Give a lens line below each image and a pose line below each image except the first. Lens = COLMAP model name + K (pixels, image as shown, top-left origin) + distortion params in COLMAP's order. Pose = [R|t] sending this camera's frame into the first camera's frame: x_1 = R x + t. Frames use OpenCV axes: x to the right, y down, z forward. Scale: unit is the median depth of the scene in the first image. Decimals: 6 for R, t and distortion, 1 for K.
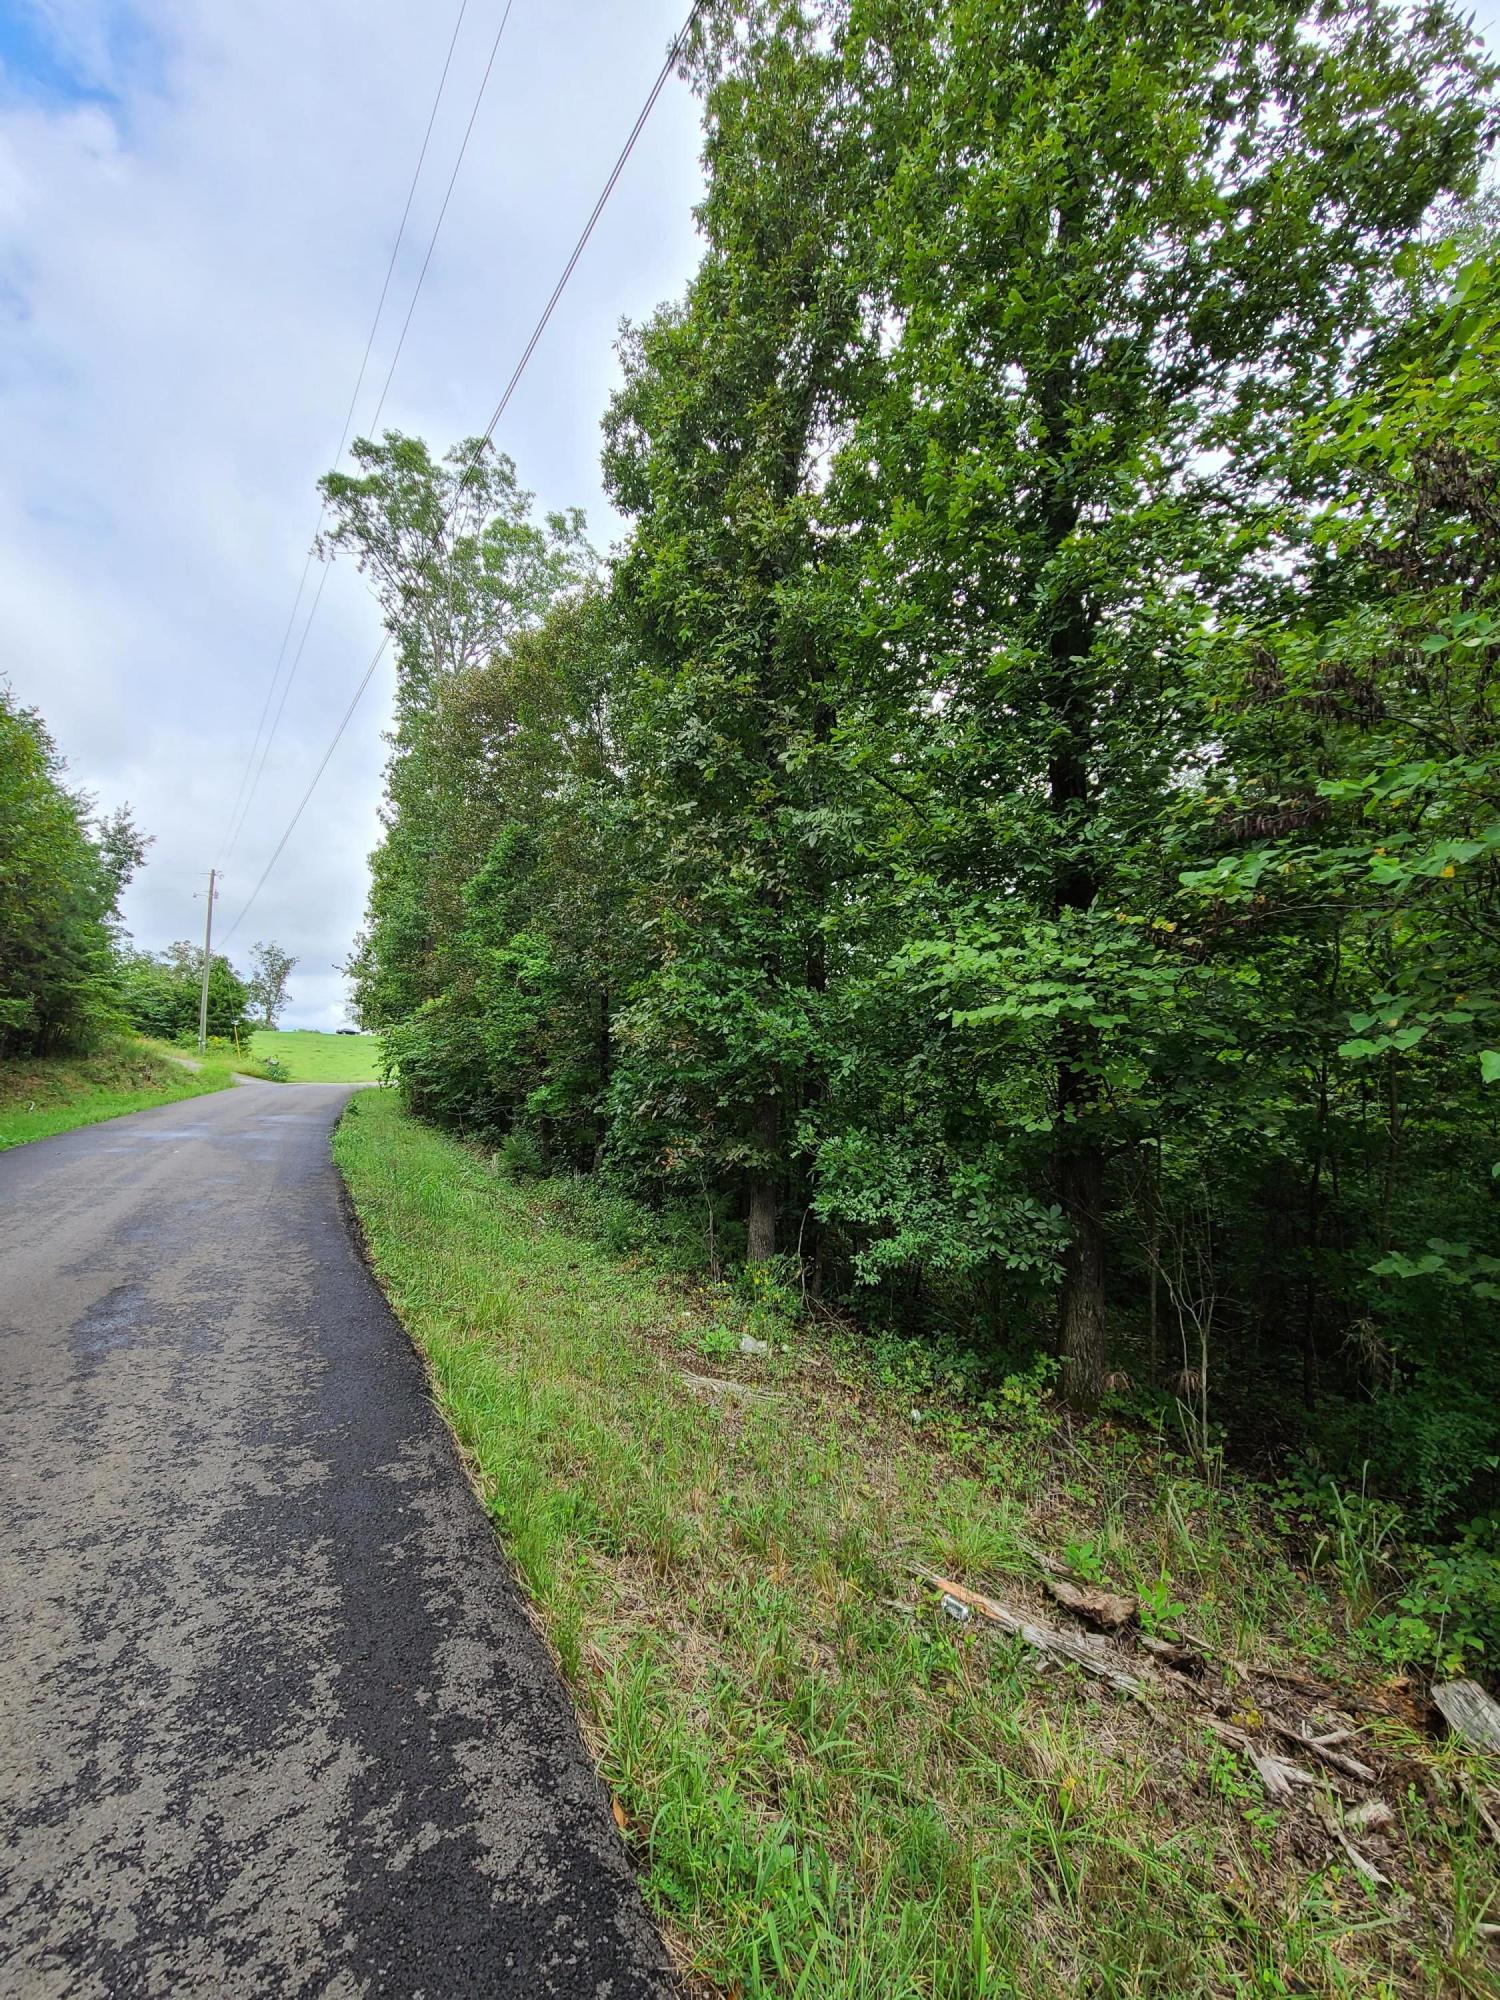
lens RADIAL K [[820.0, 0, 746.7], [0, 820.0, 1001.2], [0, 0, 1]] dist [0.000784, 0.000029]
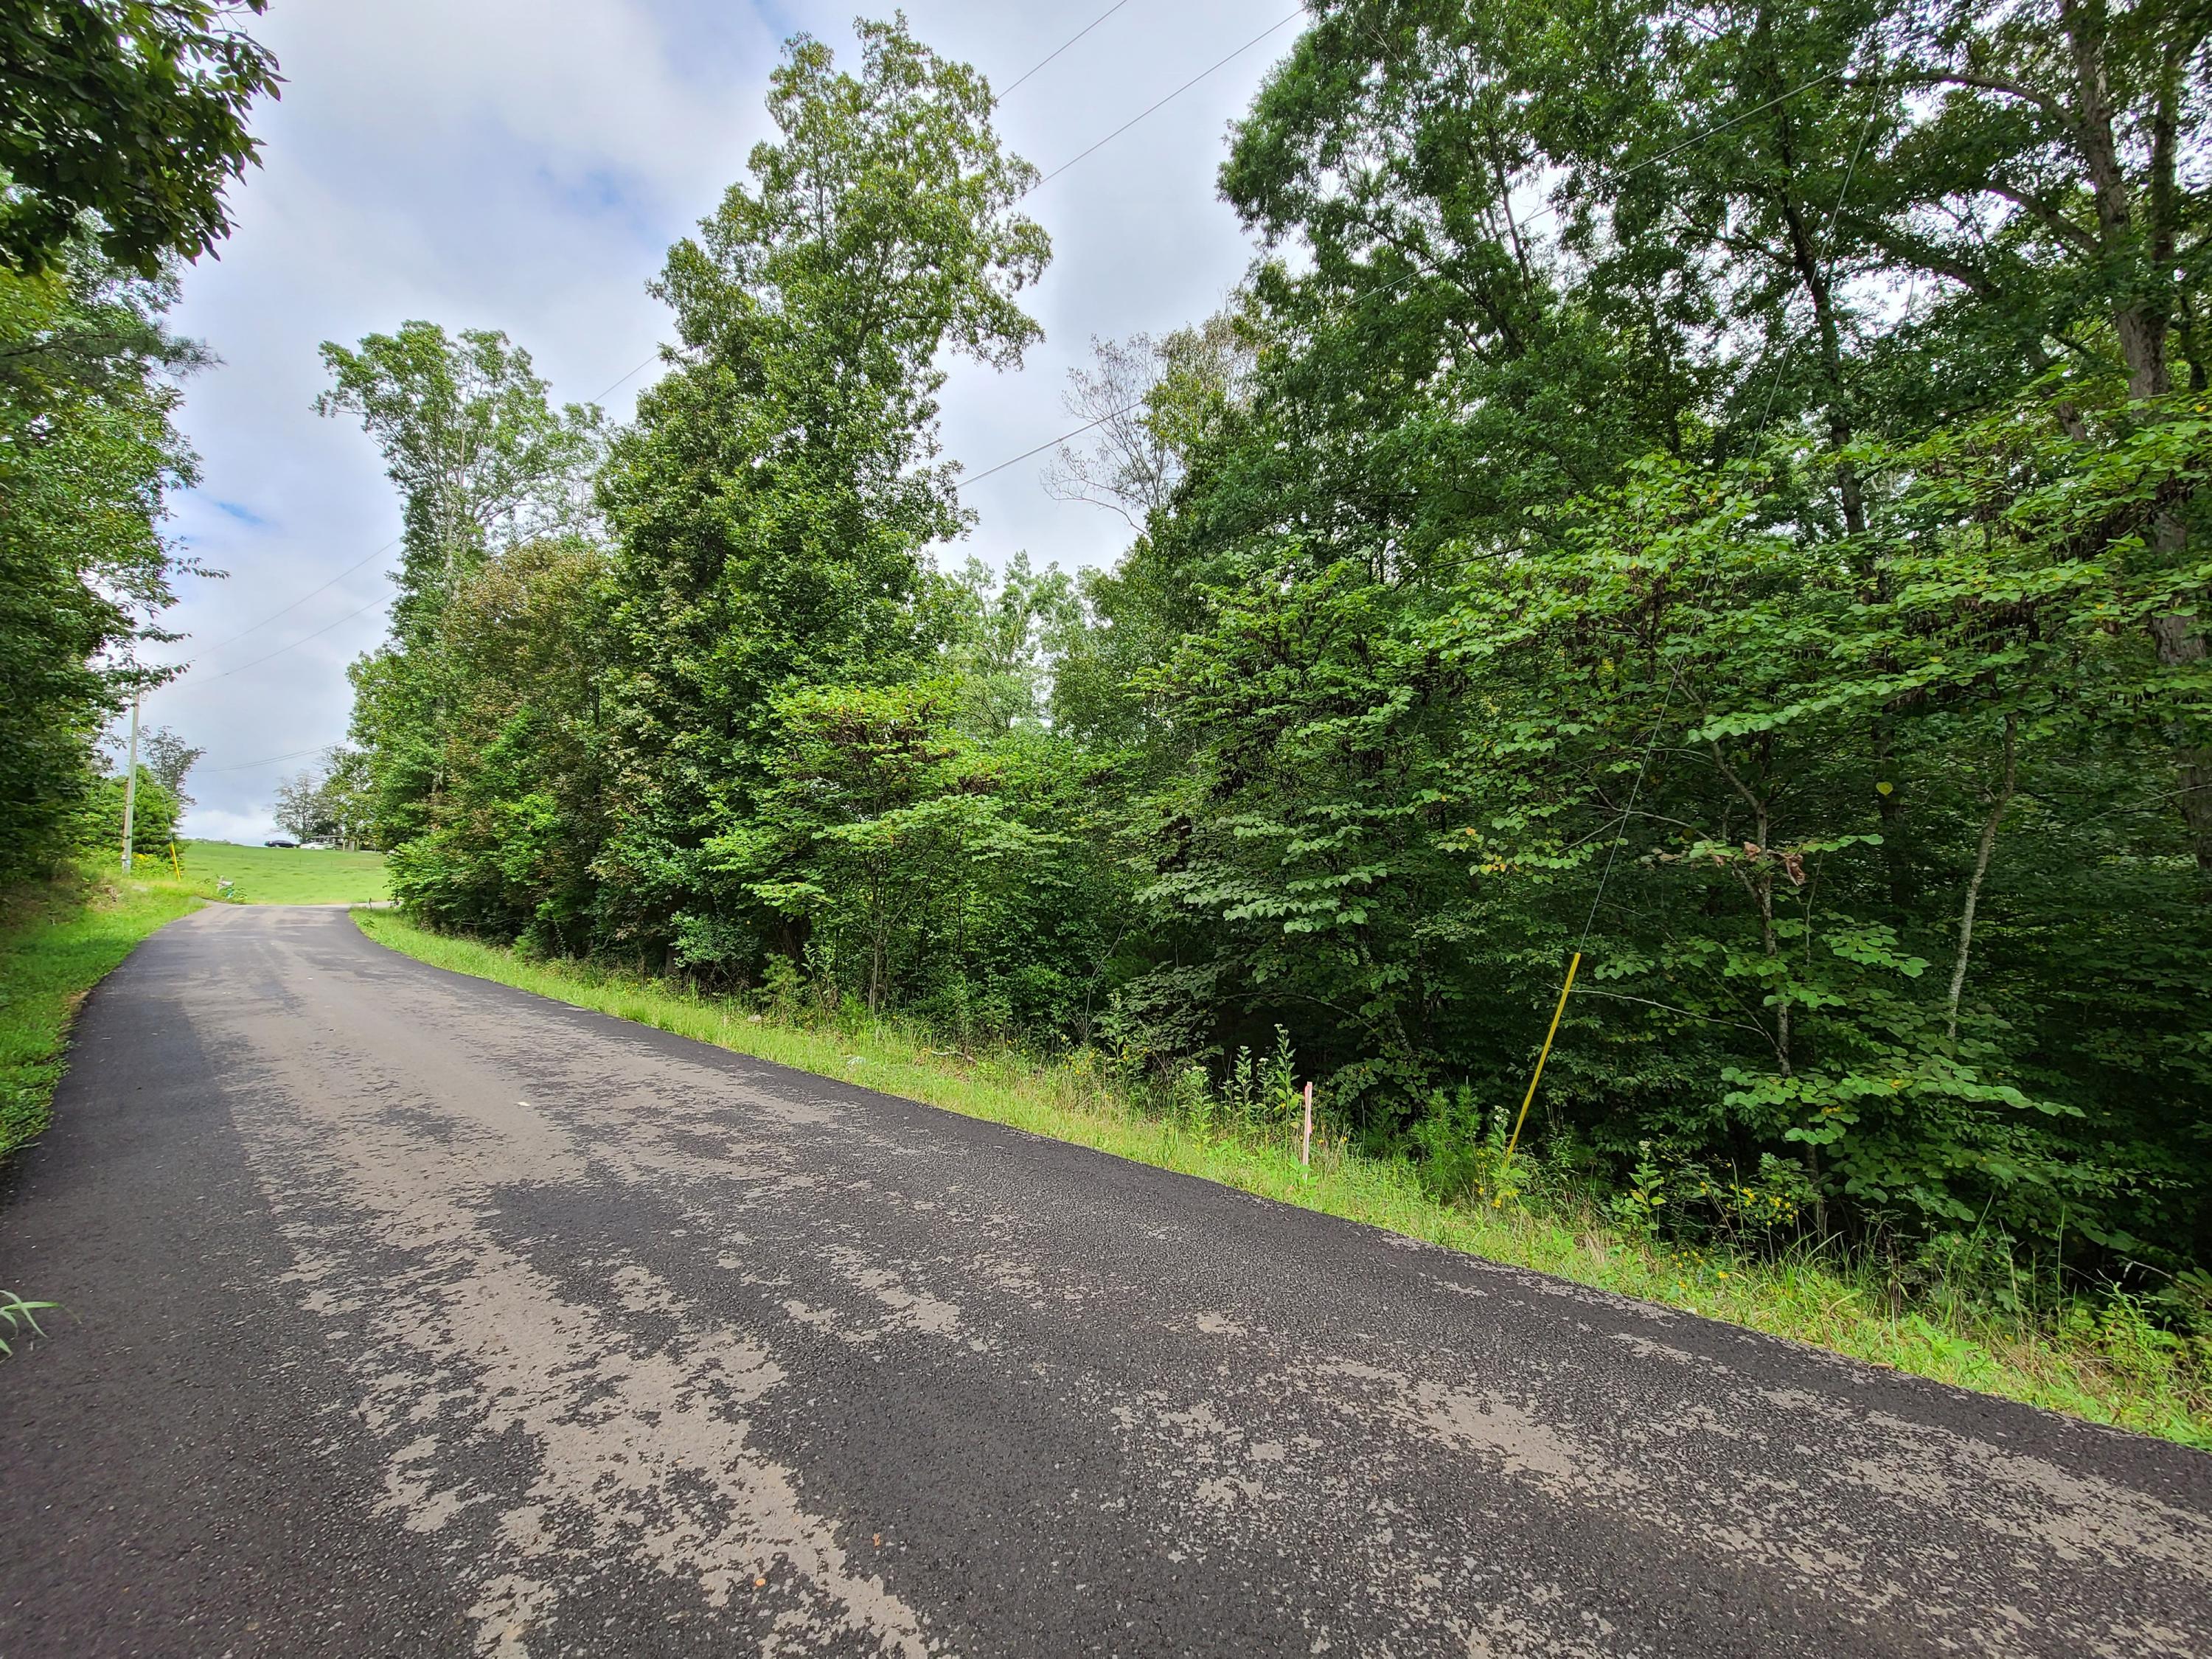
lens RADIAL K [[906.9, 0, 1089.4], [0, 906.9, 839.2], [0, 0, 1]] dist [0.000784, 0.000029]
pose [[0.959289, 0.012509, 0.282150, 0.127275], [-0.020373, 0.999481, 0.024953, -0.037958], [-0.281692, -0.029685, 0.959046, -0.476675]]
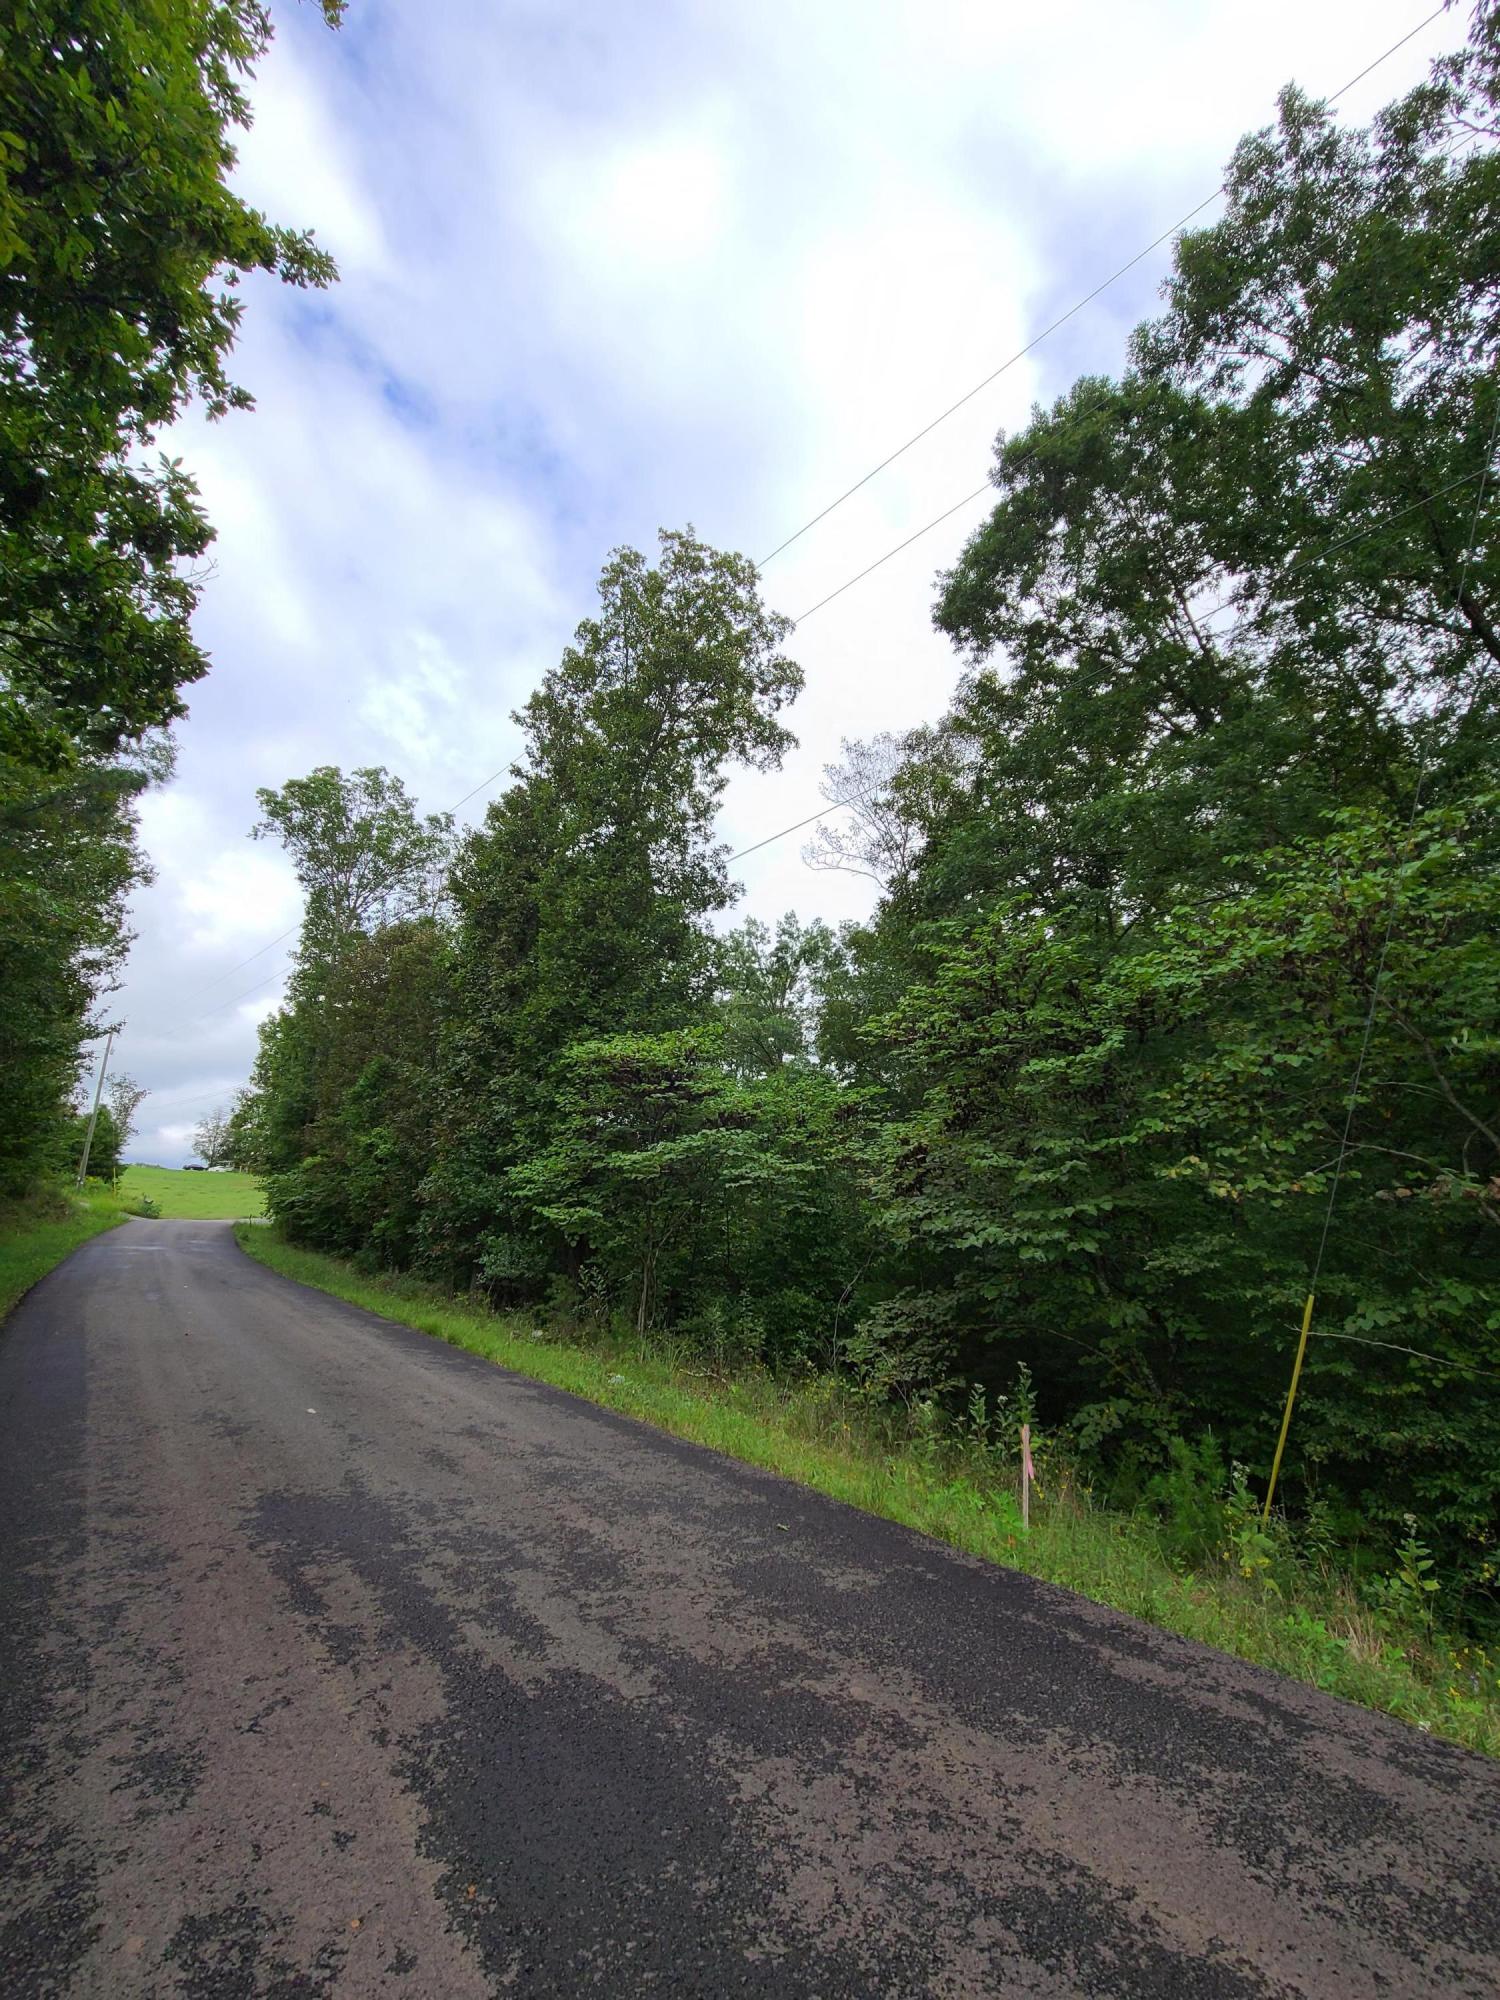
lens RADIAL K [[820.0, 0, 736.2], [0, 820.0, 1002.8], [0, 0, 1]] dist [0.000784, 0.000029]
pose [[0.991187, 0.038568, 0.126730, 0.142198], [-0.017244, 0.986104, -0.165229, -0.041479], [-0.131342, 0.161588, 0.978079, -0.484921]]
